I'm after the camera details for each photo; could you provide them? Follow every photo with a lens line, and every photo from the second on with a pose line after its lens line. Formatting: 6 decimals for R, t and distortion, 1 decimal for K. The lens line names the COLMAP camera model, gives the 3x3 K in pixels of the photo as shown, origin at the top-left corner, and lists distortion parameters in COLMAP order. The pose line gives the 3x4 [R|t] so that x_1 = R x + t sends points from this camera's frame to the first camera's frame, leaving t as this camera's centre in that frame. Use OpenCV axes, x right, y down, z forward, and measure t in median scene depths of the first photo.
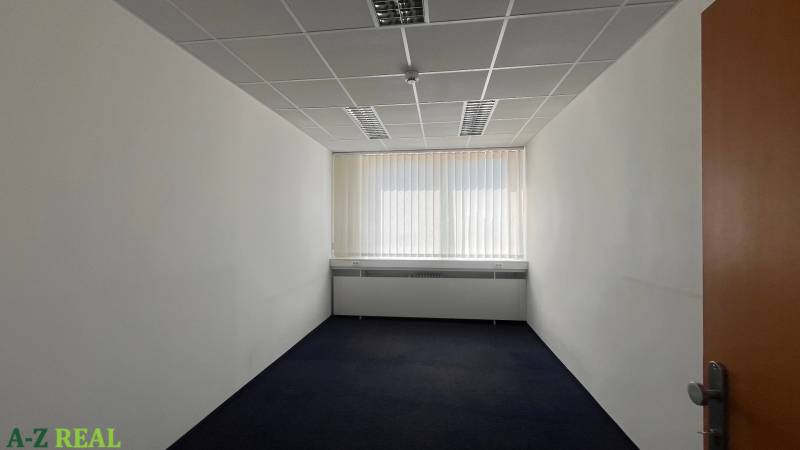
lens RADIAL K [[294.2, 0, 400.7], [0, 294.2, 224.0], [0, 0, 1]] dist [0.001135, 0.000009]
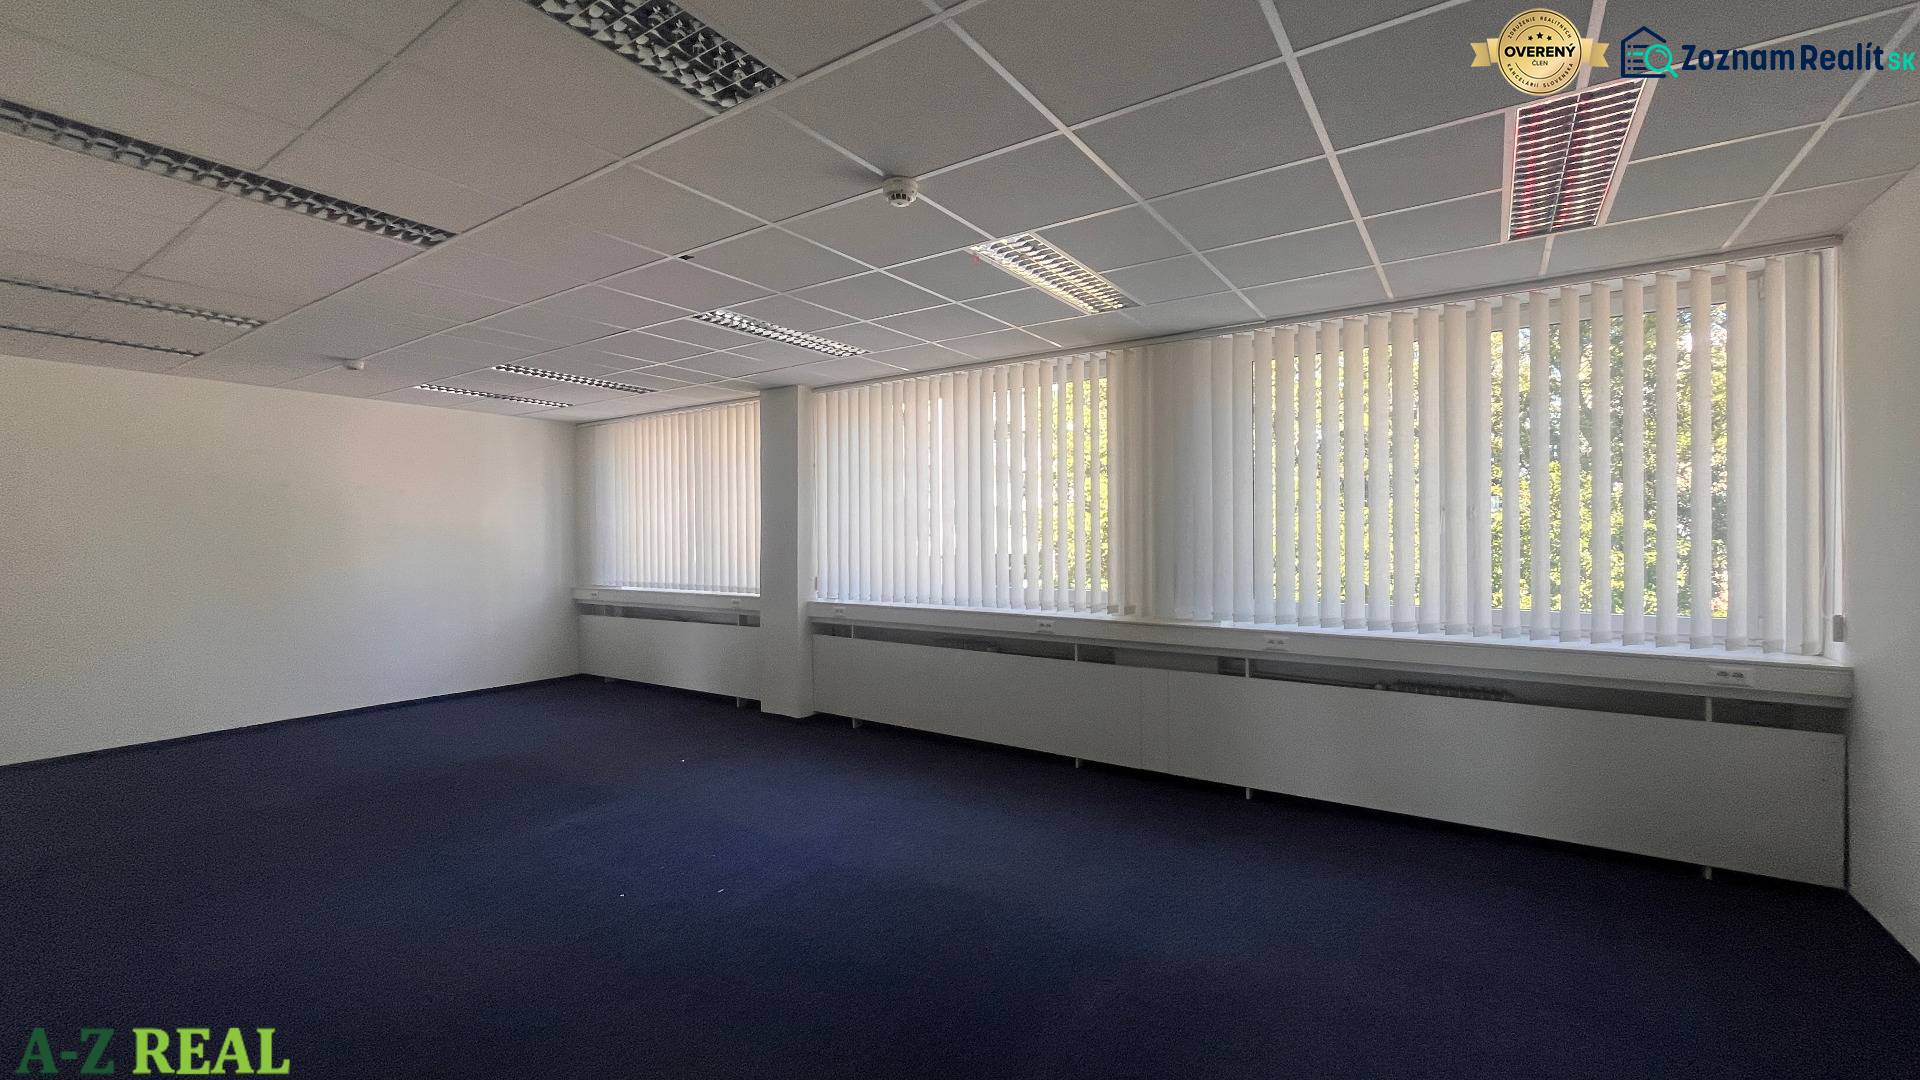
lens RADIAL K [[791.9, 0, 958.5], [0, 791.9, 538.0], [0, 0, 1]] dist [-0.000224, -0.000190]
pose [[0.884663, 0.000419, -0.466230, 0.036805], [0.004412, 0.999947, 0.009269, -0.000074], [0.466210, -0.010257, 0.884615, -0.004312]]
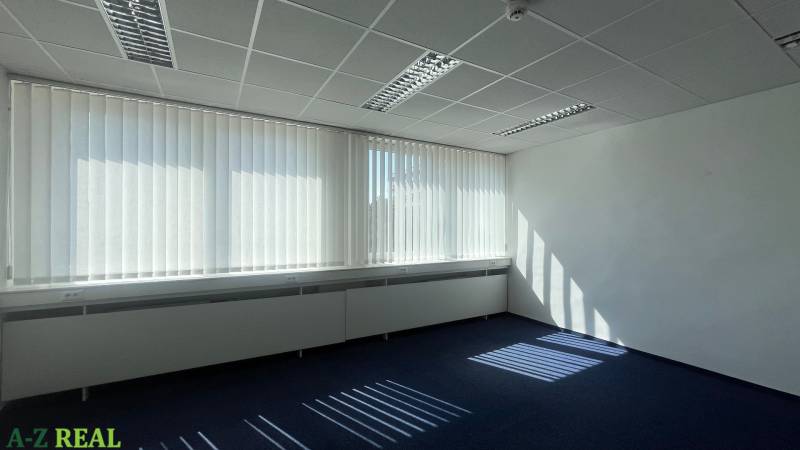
lens RADIAL K [[433.5, 0, 399.9], [0, 433.5, 225.5], [0, 0, 1]] dist [-0.006627, -0.000834]
pose [[0.714759, 0.004916, 0.699354, -0.983784], [-0.009346, 0.999953, 0.002523, 0.003485], [-0.699309, -0.008340, 0.714771, 0.109691]]
